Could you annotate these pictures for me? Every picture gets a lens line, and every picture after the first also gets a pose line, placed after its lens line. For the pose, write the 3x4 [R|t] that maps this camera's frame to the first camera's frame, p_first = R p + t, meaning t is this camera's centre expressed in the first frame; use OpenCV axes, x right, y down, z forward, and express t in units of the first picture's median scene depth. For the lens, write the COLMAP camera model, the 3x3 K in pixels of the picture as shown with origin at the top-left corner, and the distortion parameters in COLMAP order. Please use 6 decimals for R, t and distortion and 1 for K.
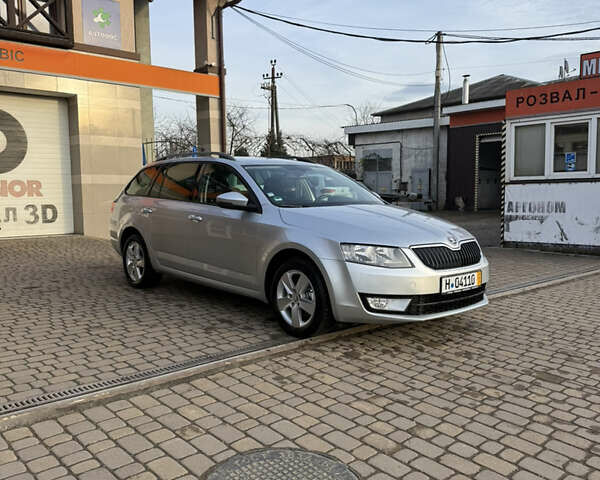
lens RADIAL K [[553.5, 0, 300.0], [0, 553.5, 240.0], [0, 0, 1]] dist [0.121894, -0.290129]
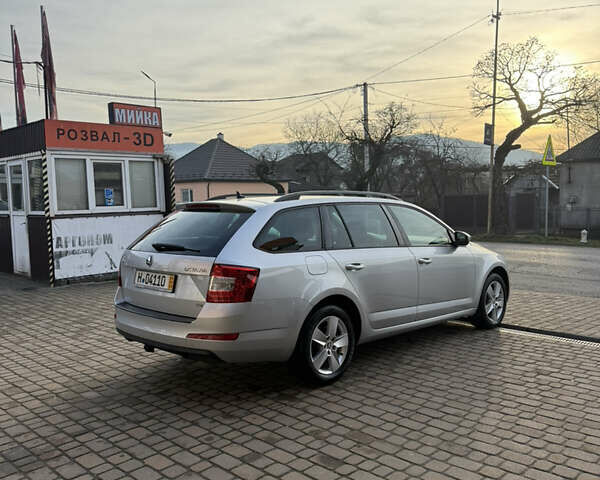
lens RADIAL K [[553.5, 0, 300.0], [0, 553.5, 240.0], [0, 0, 1]] dist [0.121894, -0.290129]
pose [[-0.089224, -0.063287, 0.993999, -0.625616], [0.103929, 0.991940, 0.072484, -0.093432], [-0.990574, 0.109773, -0.081927, 0.703007]]
